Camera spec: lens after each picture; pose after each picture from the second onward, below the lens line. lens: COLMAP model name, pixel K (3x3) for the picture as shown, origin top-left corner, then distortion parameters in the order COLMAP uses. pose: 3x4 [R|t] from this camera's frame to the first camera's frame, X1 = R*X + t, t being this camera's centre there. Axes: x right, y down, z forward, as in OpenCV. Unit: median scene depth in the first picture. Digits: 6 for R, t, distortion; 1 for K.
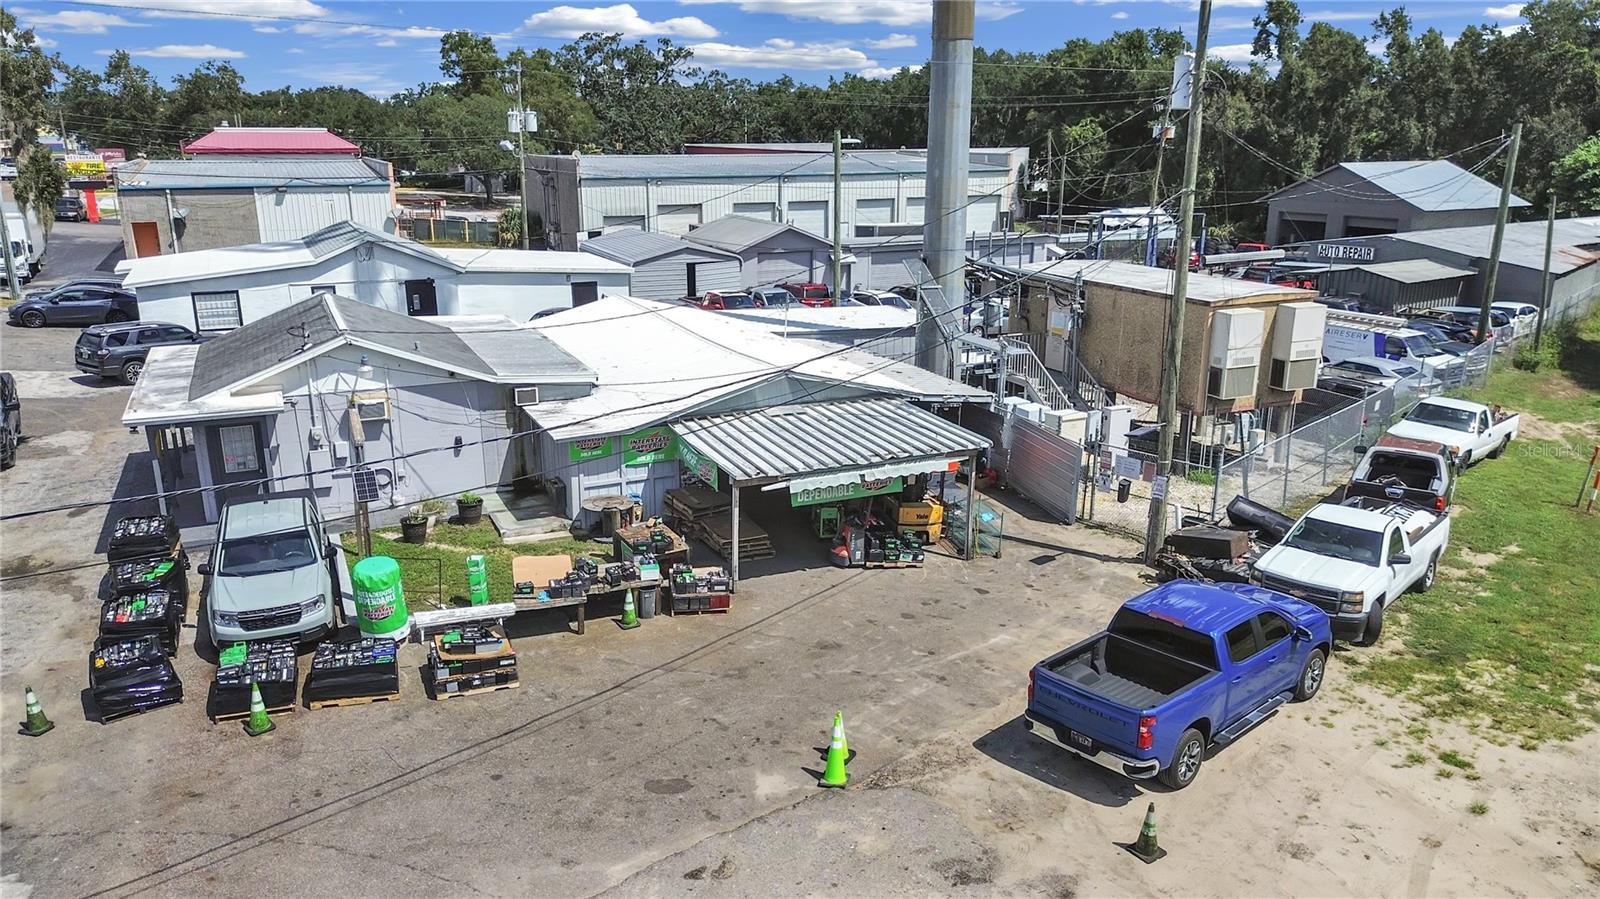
lens RADIAL K [[1131.2, 0, 799.3], [0, 1131.2, 453.2], [0, 0, 1]] dist [0.069288, -0.071031]
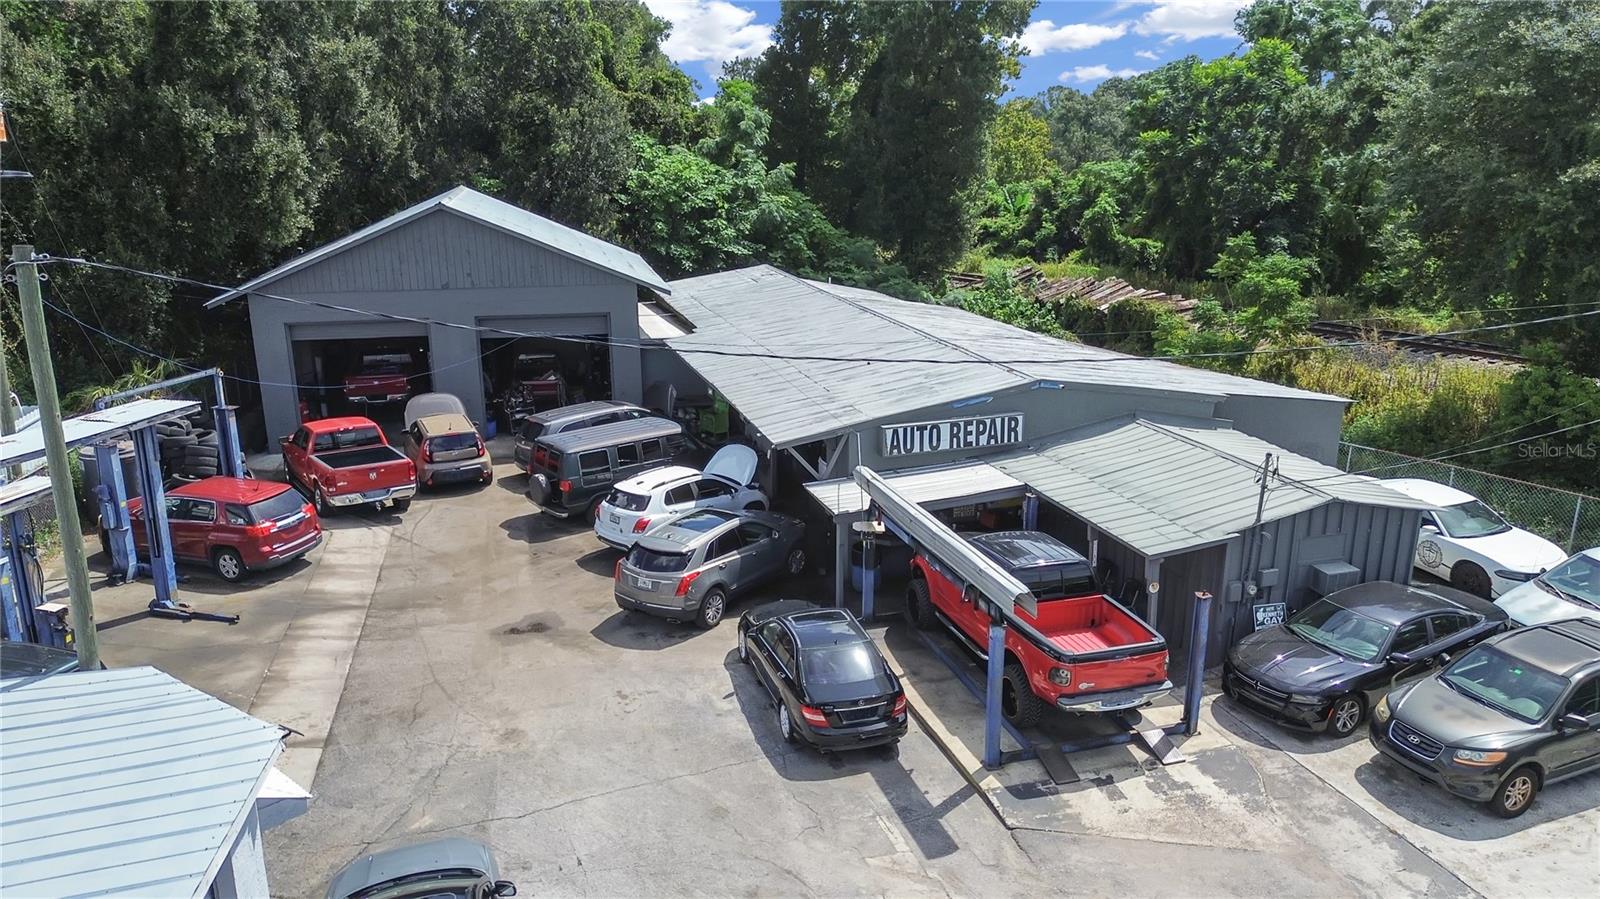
lens RADIAL K [[1131.2, 0, 801.3], [0, 1131.2, 448.1], [0, 0, 1]] dist [0.069288, -0.071031]
pose [[0.271222, -0.257203, 0.927516, 0.201997], [0.266683, 0.945990, 0.184343, -0.477933], [-0.924834, 0.197355, 0.325165, 1.731733]]
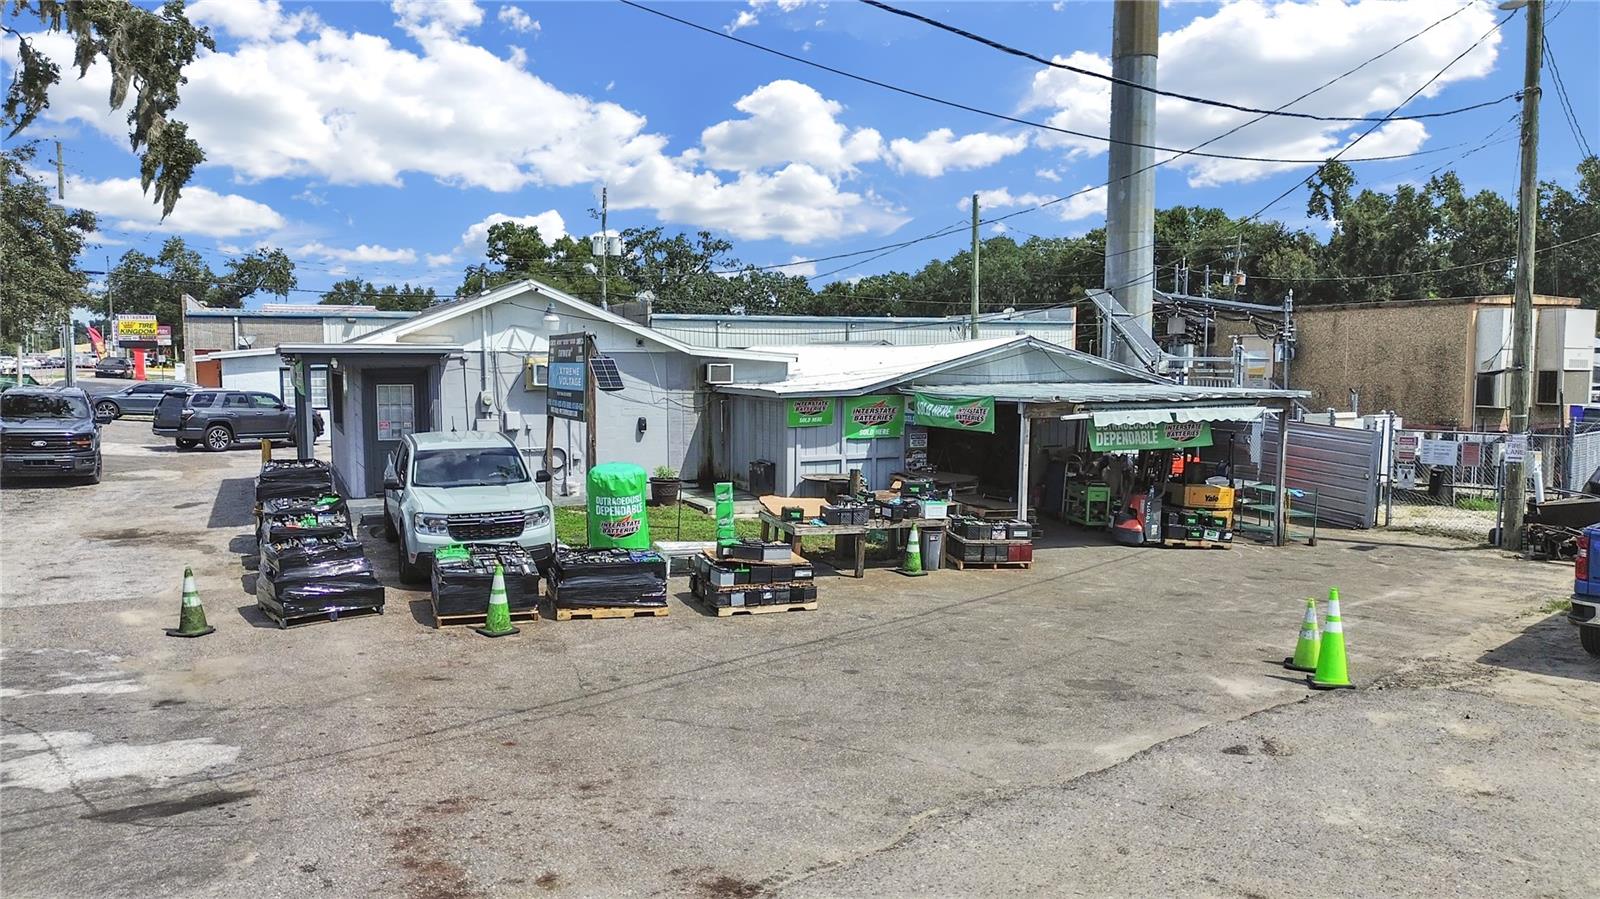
lens RADIAL K [[1131.2, 0, 799.2], [0, 1131.2, 452.6], [0, 0, 1]] dist [0.069288, -0.071031]
pose [[0.999998, -0.001424, 0.001519, -0.145250], [0.001693, 0.980848, -0.194766, 0.139813], [-0.001213, 0.194768, 0.980849, 0.138881]]
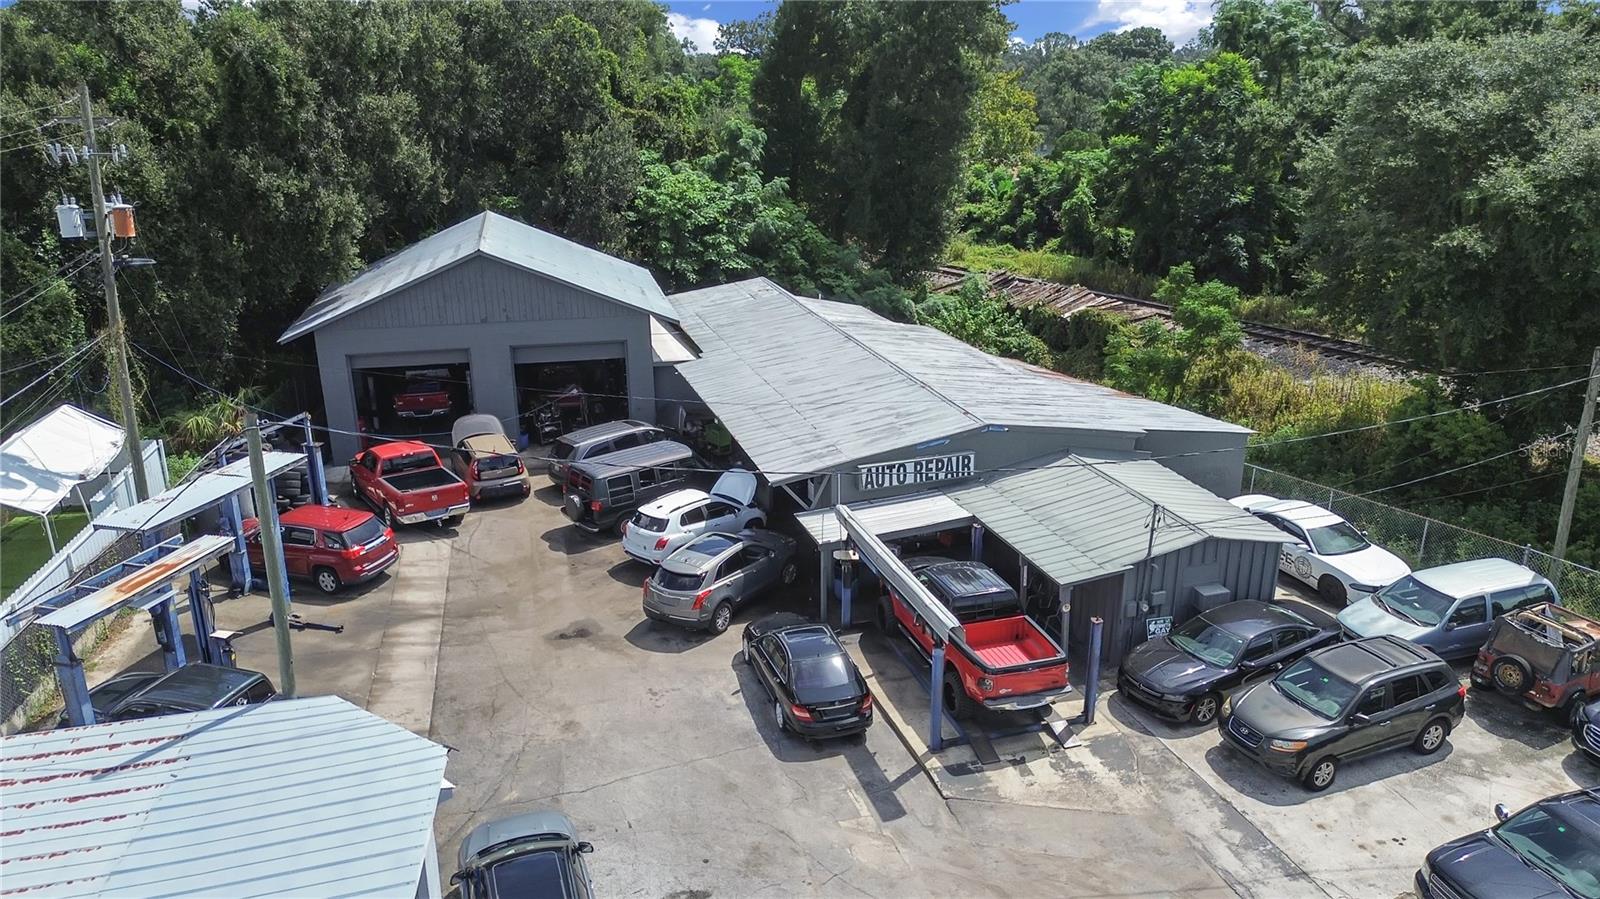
lens RADIAL K [[1131.2, 0, 800.9], [0, 1131.2, 446.7], [0, 0, 1]] dist [0.069288, -0.071031]
pose [[0.268313, -0.304223, 0.914033, 0.077976], [0.270581, 0.934428, 0.231582, -0.572385], [-0.924551, 0.185183, 0.333036, 1.662602]]
